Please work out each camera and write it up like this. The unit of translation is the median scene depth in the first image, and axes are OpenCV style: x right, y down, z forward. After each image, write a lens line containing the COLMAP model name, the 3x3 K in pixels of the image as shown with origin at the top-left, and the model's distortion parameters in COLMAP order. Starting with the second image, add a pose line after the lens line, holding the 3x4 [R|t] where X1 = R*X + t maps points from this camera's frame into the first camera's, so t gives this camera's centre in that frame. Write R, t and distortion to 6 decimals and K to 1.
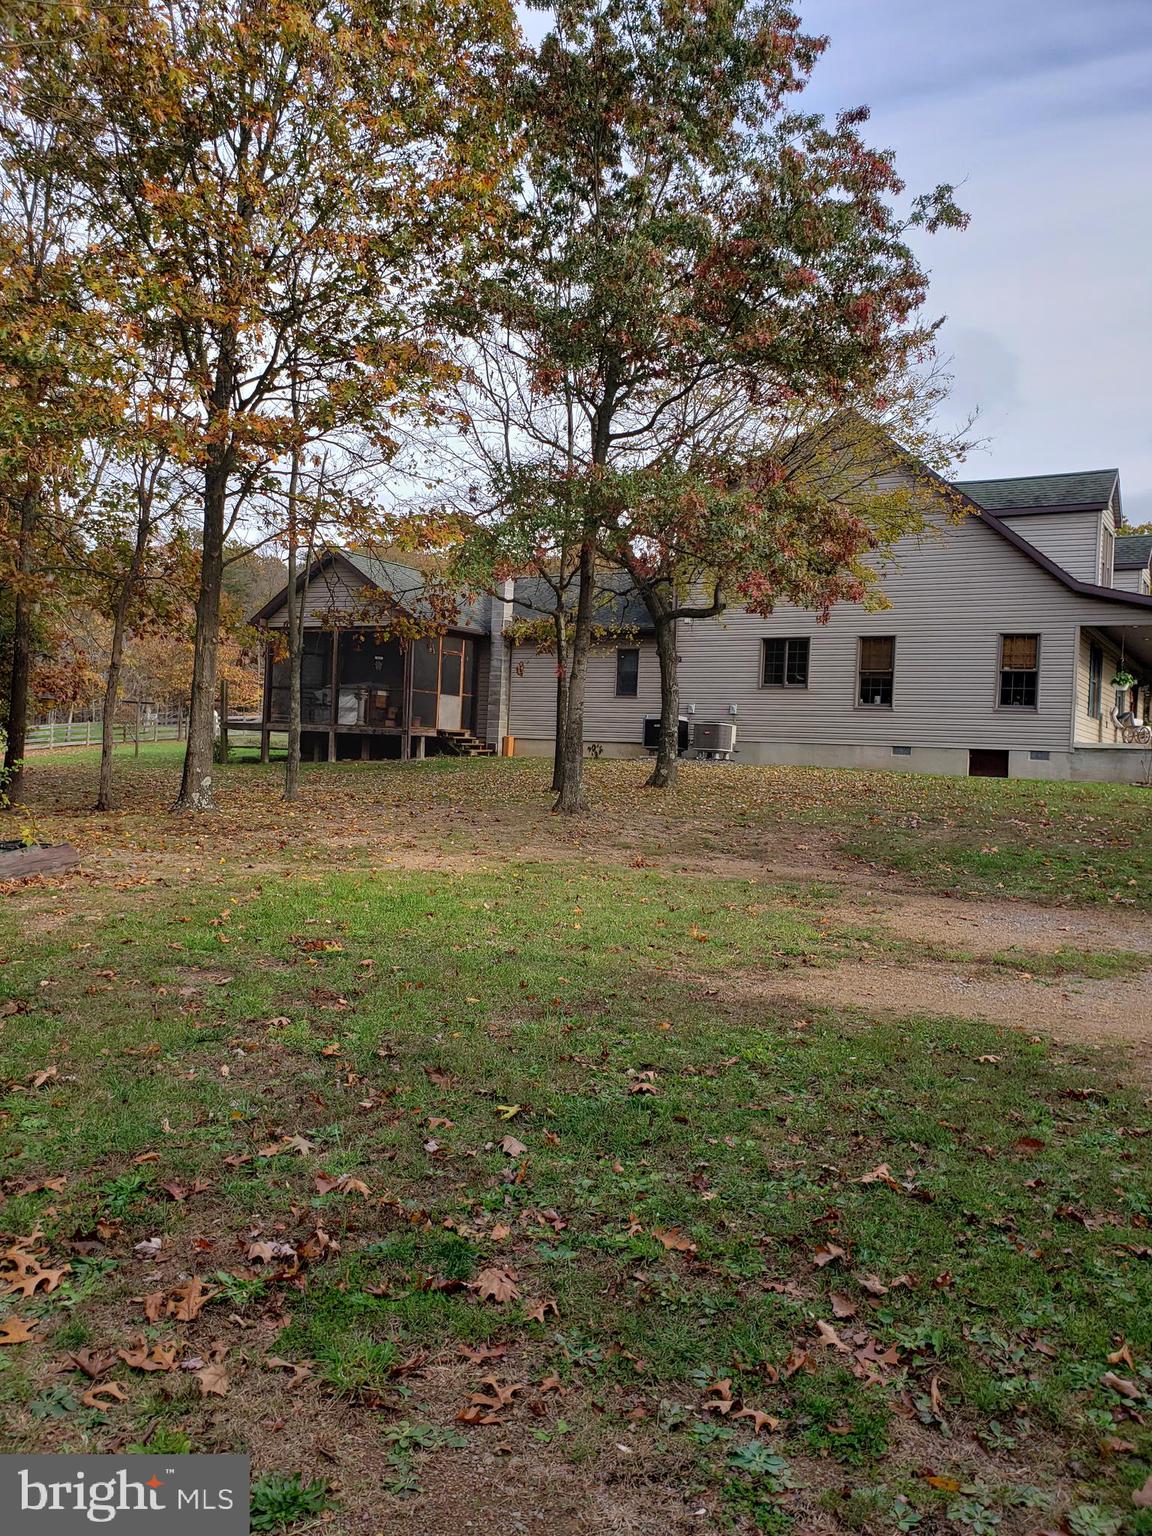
lens RADIAL K [[1196.9, 0, 576.6], [0, 1196.9, 768.7], [0, 0, 1]] dist [0.052445, -0.012794]
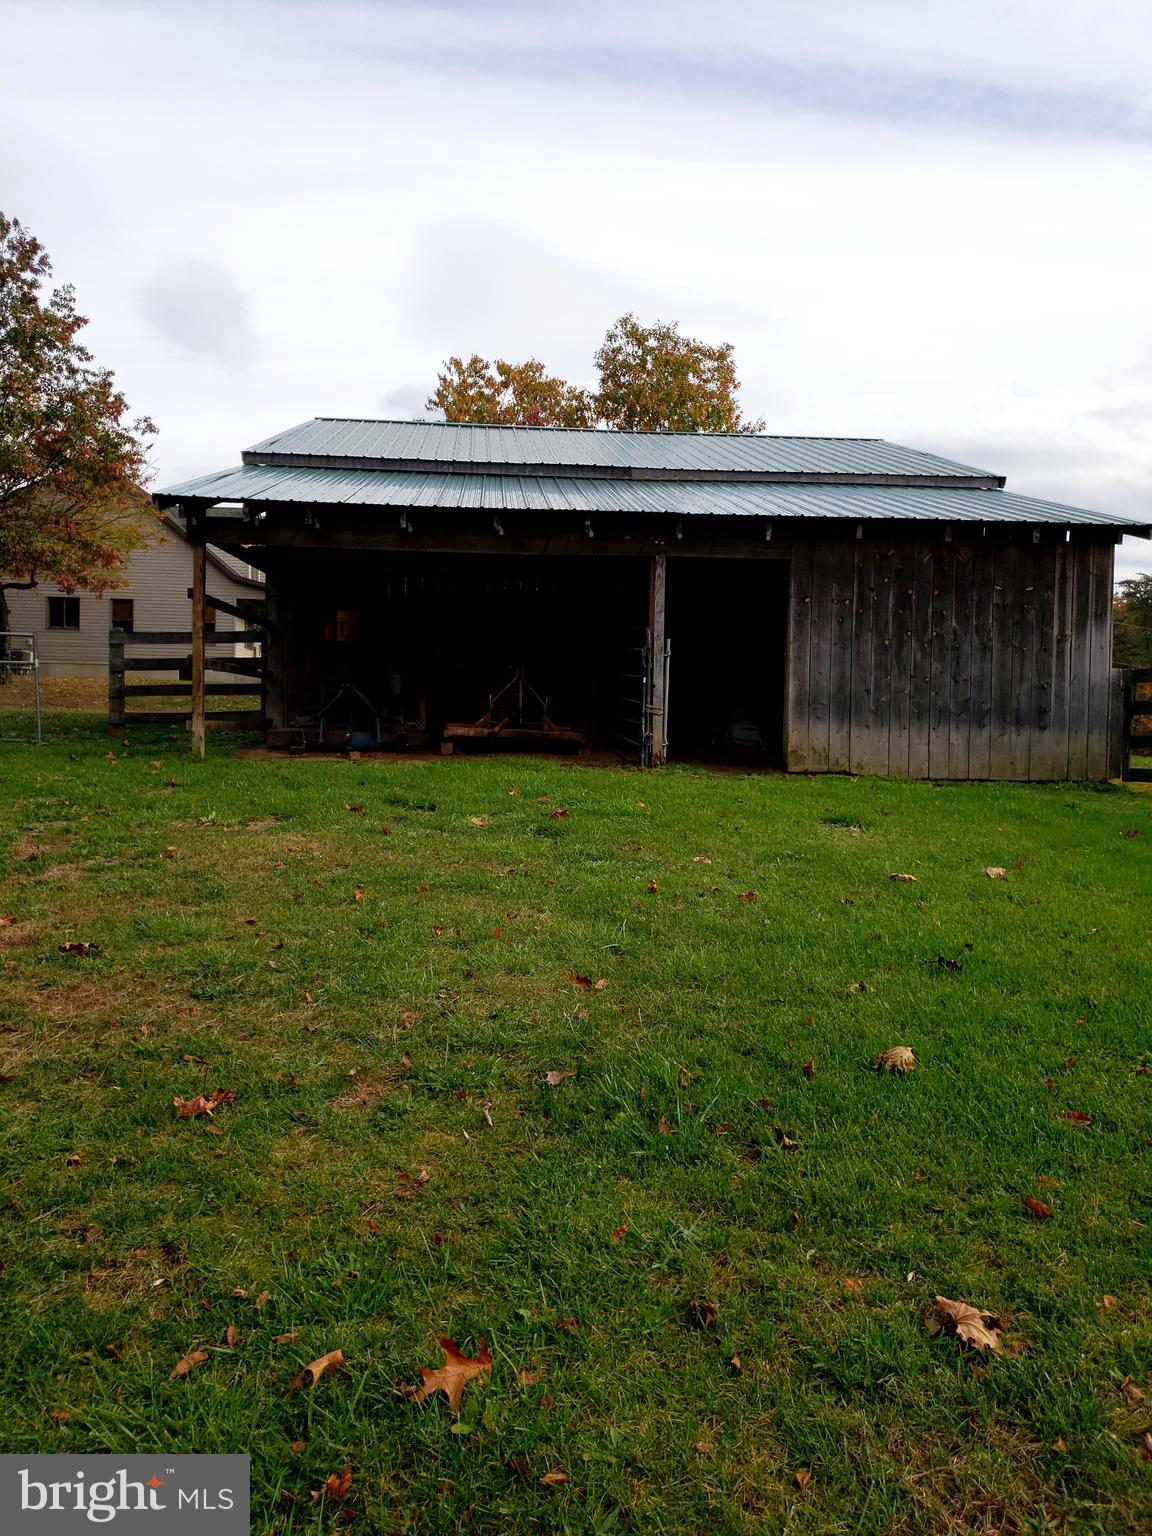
lens RADIAL K [[1144.3, 0, 571.9], [0, 1144.3, 767.3], [0, 0, 1]] dist [0.013391, 0.000821]
pose [[0.812033, -0.041614, 0.582125, -0.236268], [0.012227, 0.998449, 0.054320, 0.057711], [-0.583483, -0.036992, 0.811282, -0.876530]]
